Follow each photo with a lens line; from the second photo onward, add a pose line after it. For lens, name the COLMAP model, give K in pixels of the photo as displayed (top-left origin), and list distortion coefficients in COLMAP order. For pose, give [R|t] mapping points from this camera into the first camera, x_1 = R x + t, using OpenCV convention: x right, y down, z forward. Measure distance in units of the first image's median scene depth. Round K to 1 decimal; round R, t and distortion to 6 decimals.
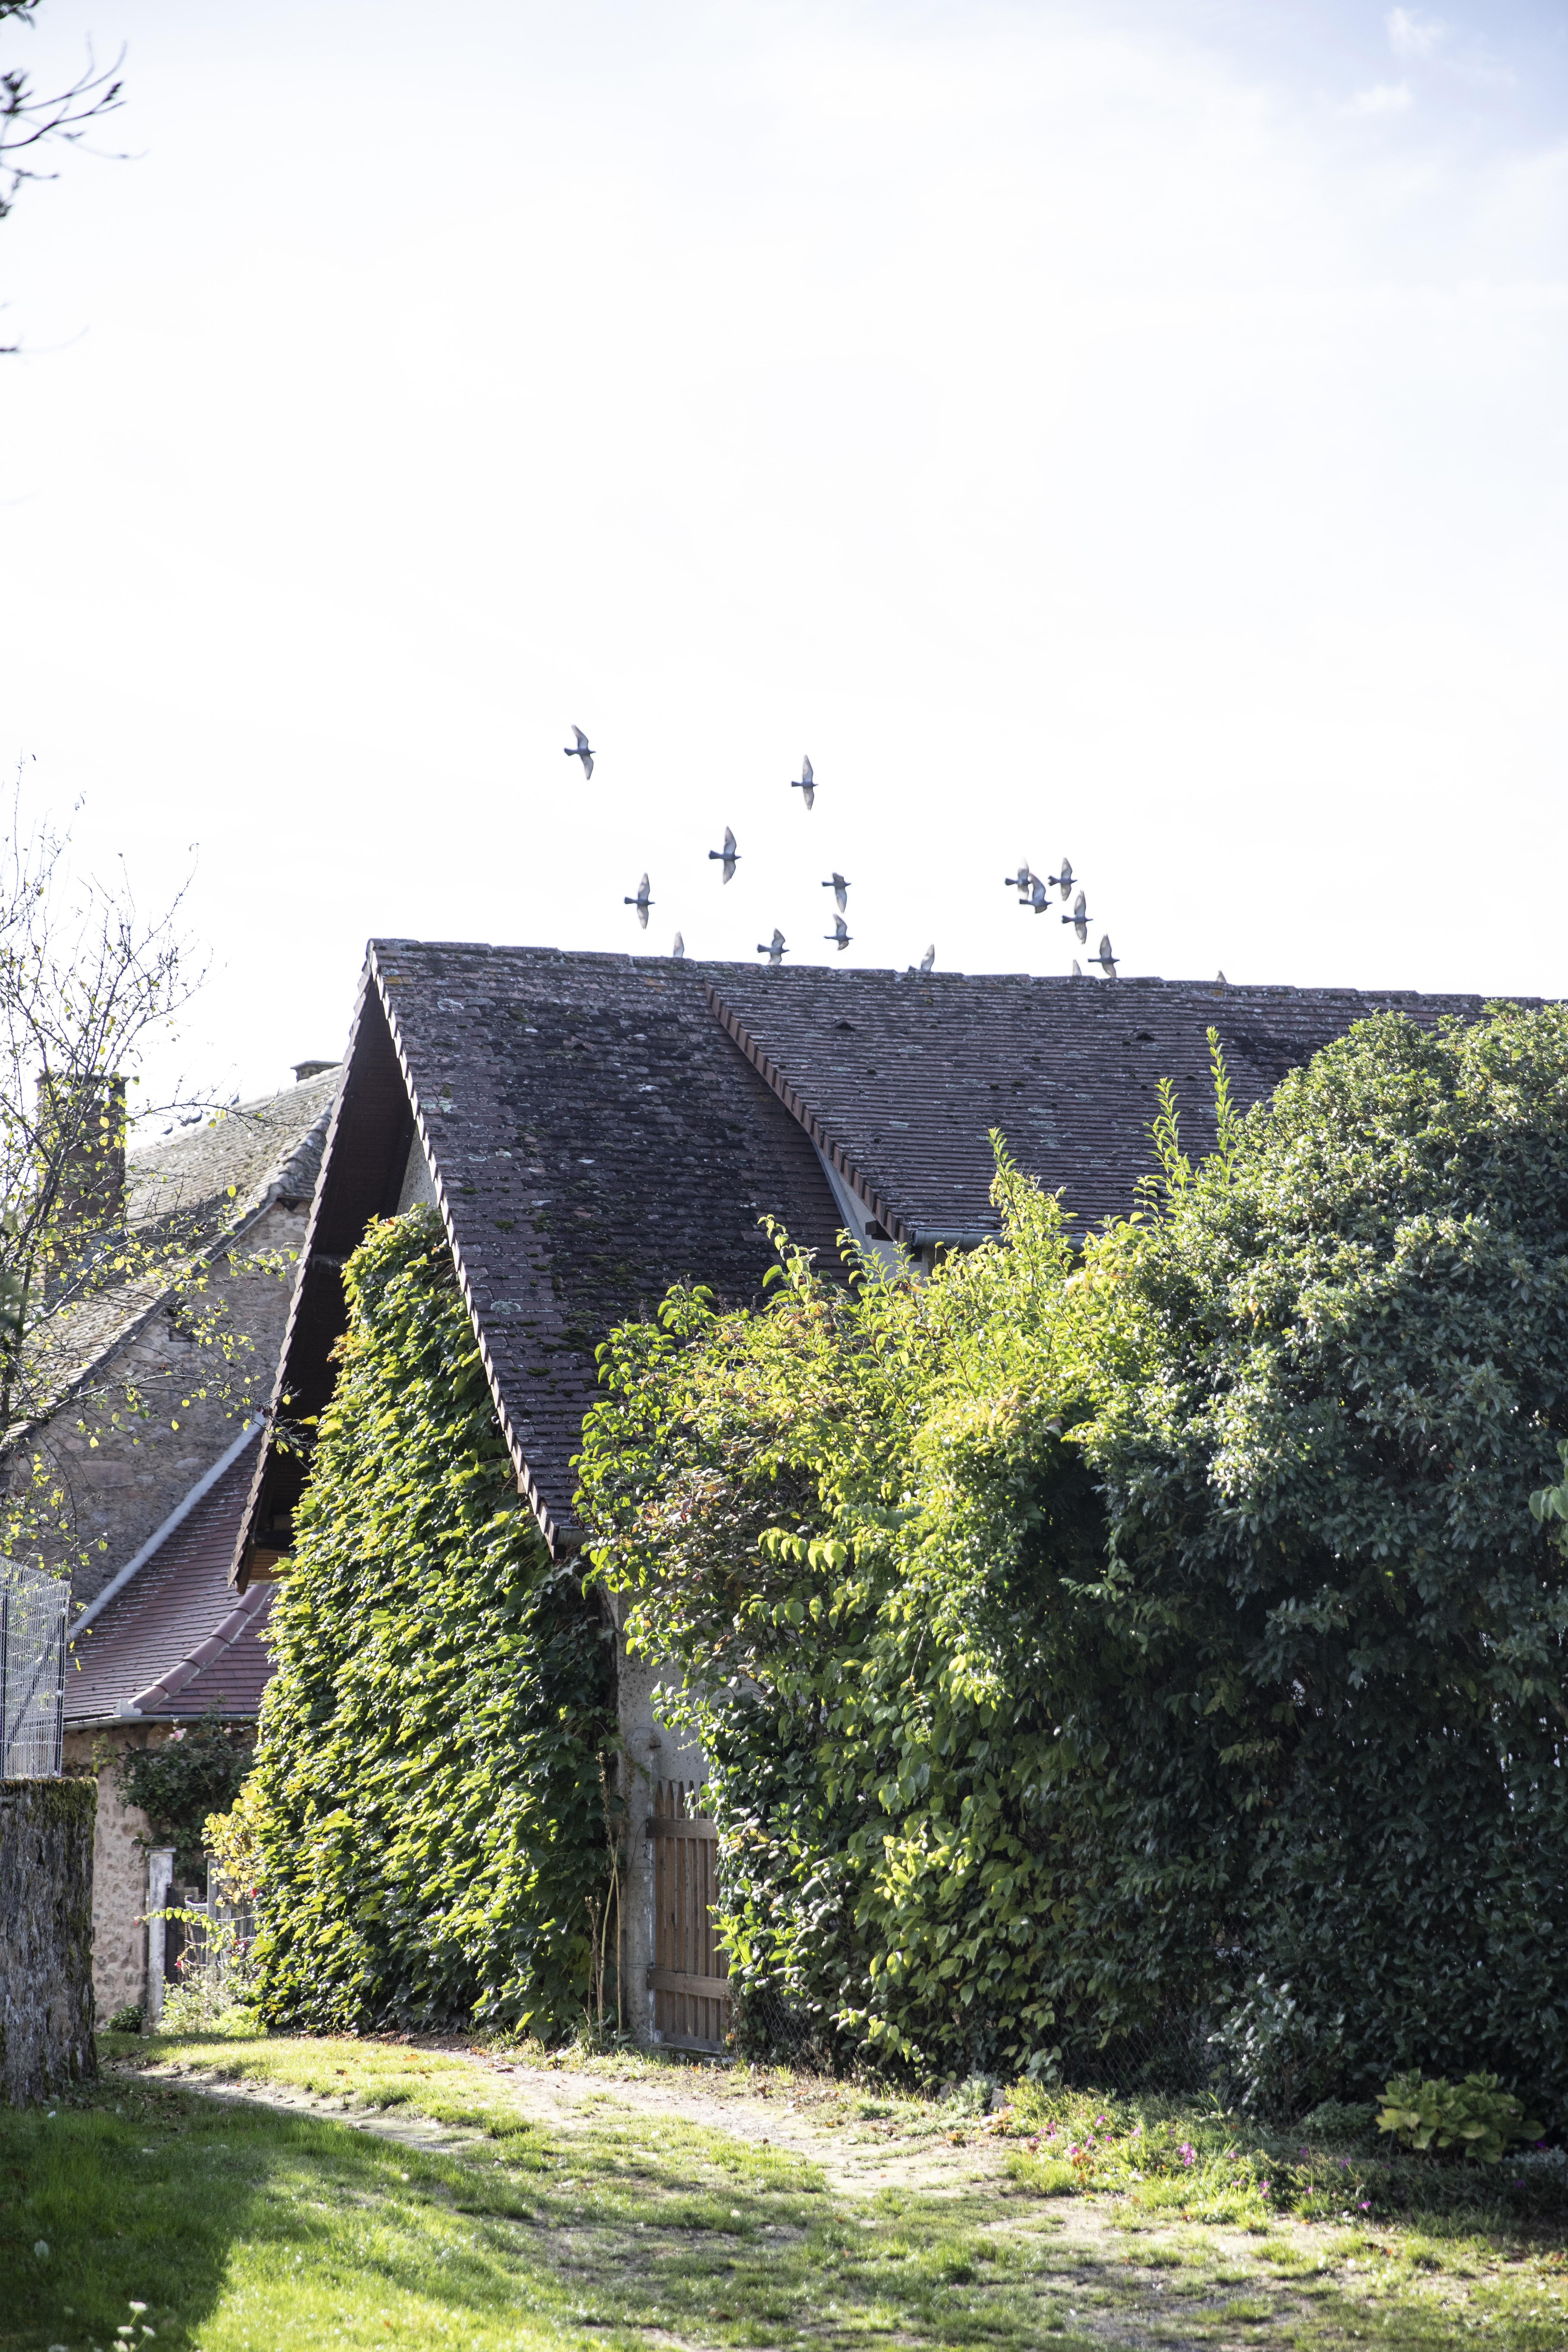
lens RADIAL K [[4689.6, 0, 786.3], [0, 4689.6, 1177.4], [0, 0, 1]] dist [0.203099, 0.000000]
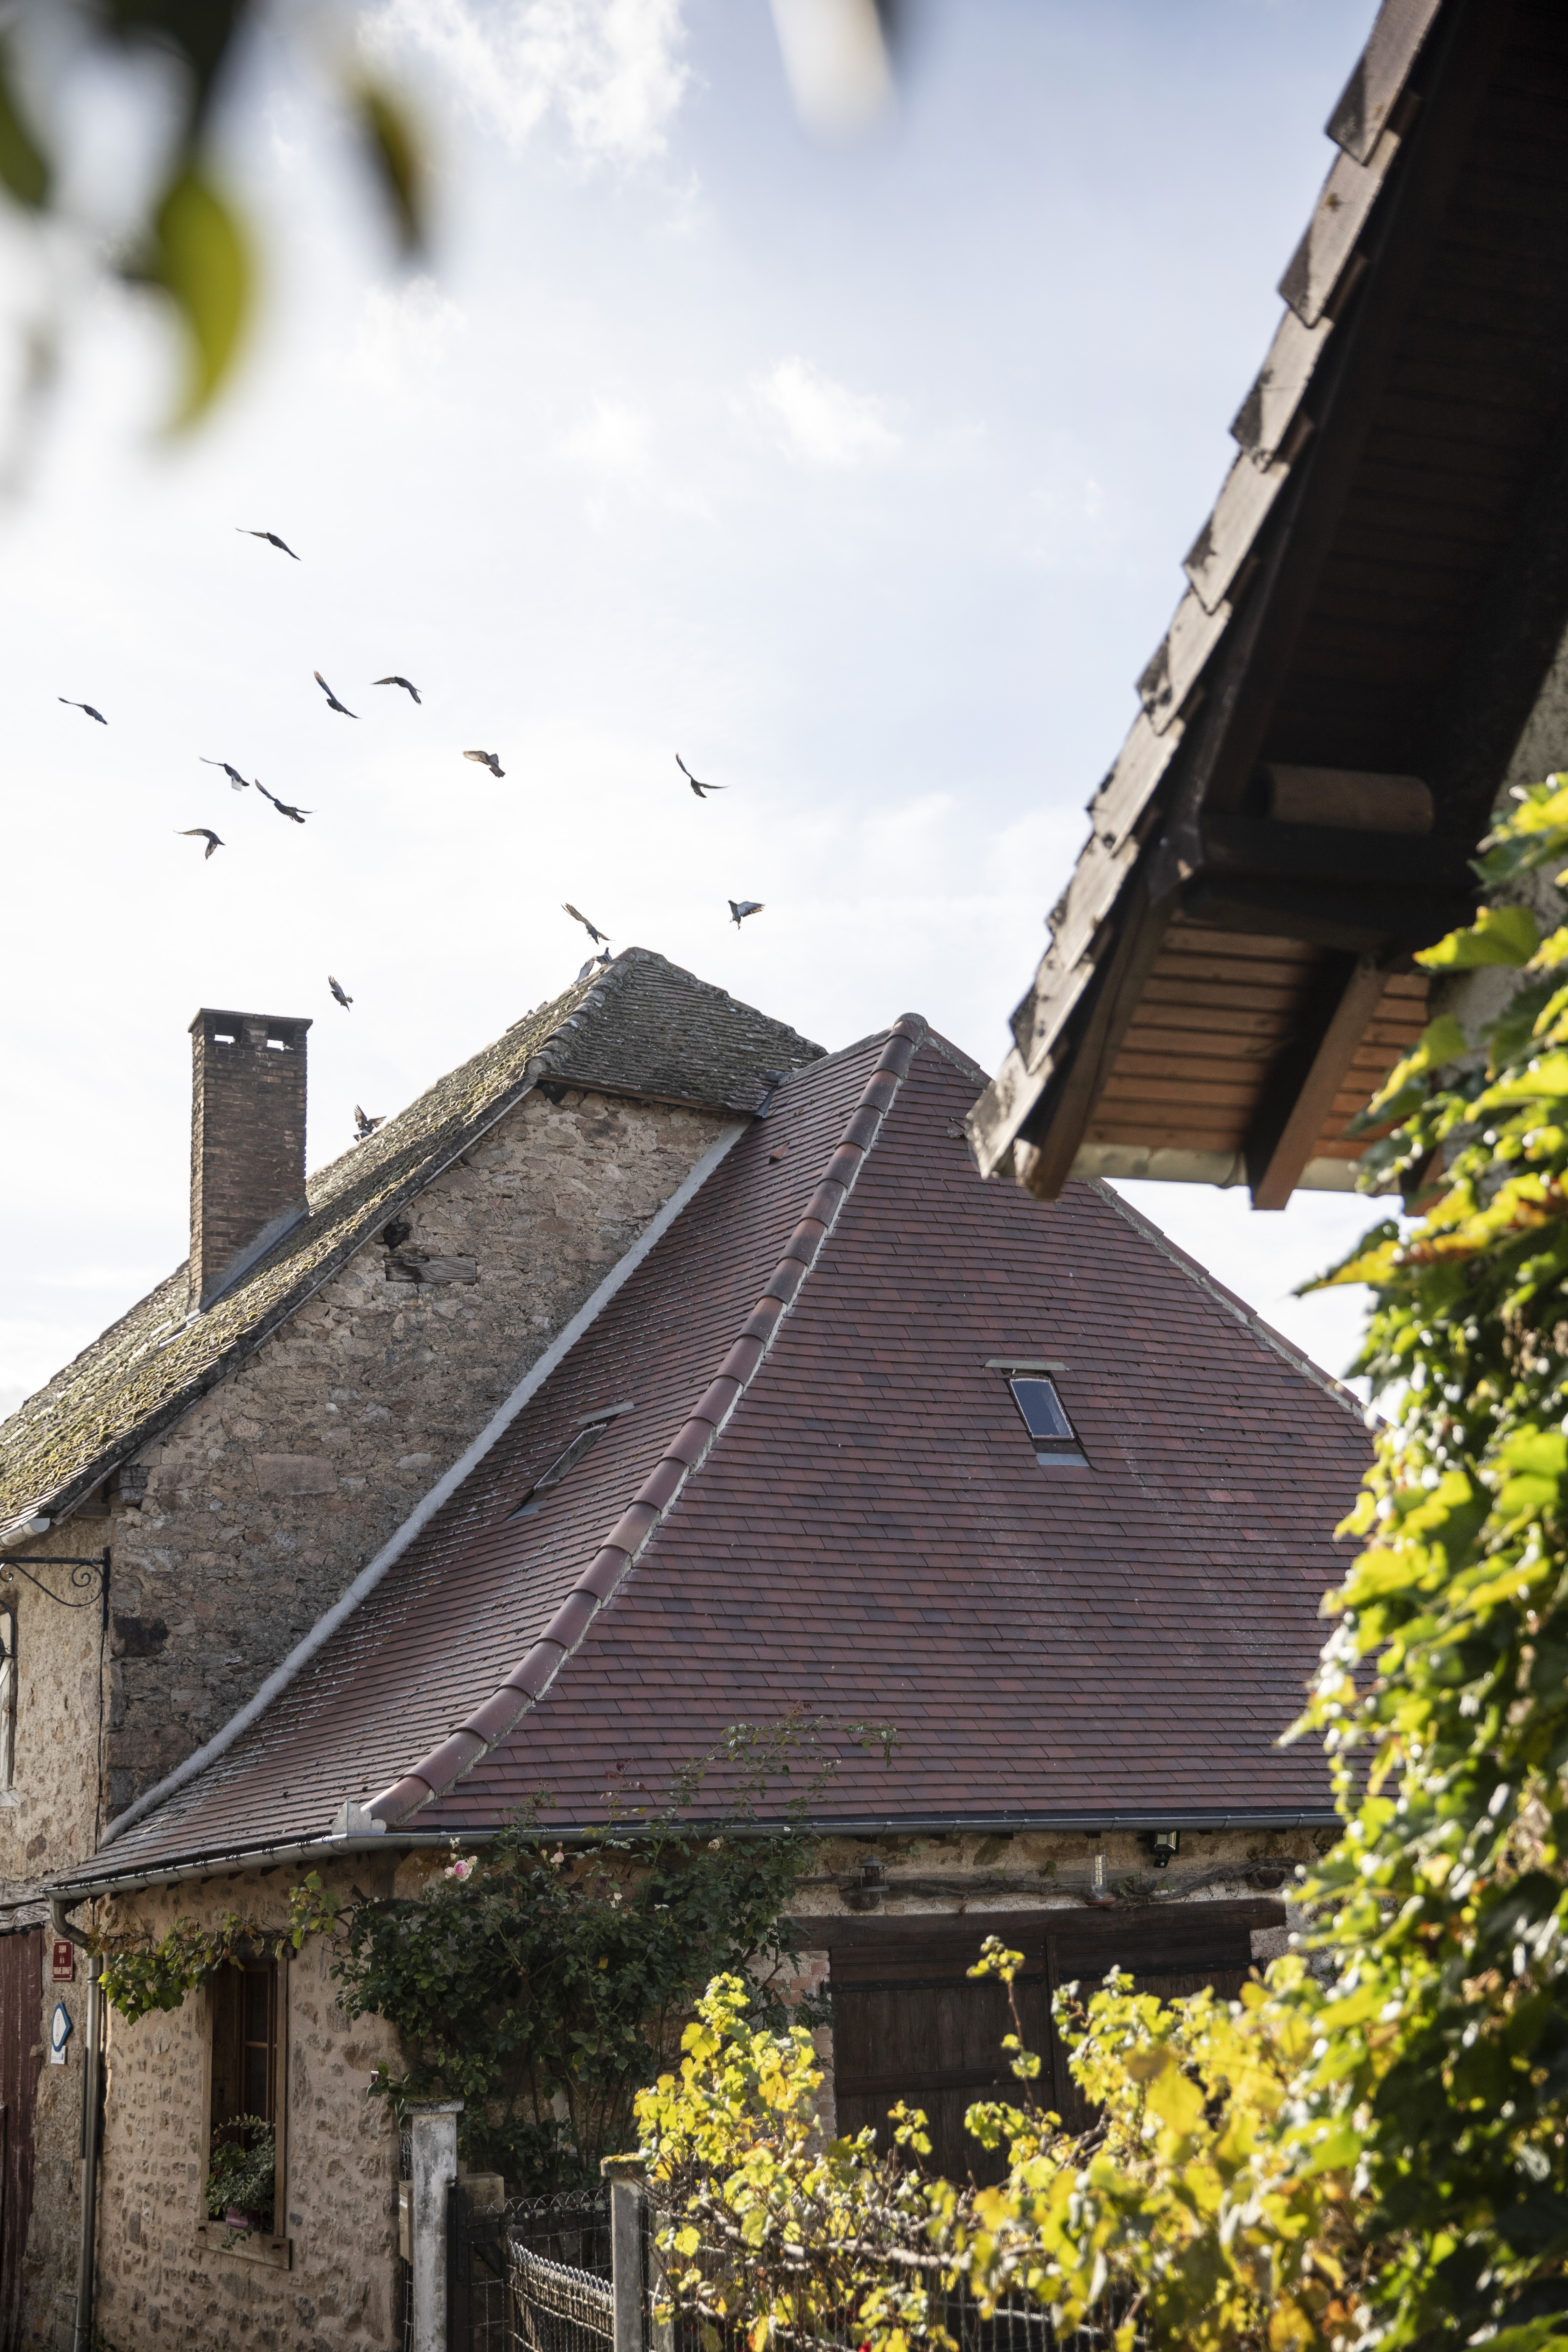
lens RADIAL K [[2864.2, 0, 775.9], [0, 2864.2, 1172.2], [0, 0, 1]] dist [0.086210, 0.000000]
pose [[0.998928, -0.018791, 0.042307, -0.103919], [0.023840, 0.992218, -0.122210, 0.079951], [-0.039681, 0.123088, 0.991602, 0.661231]]
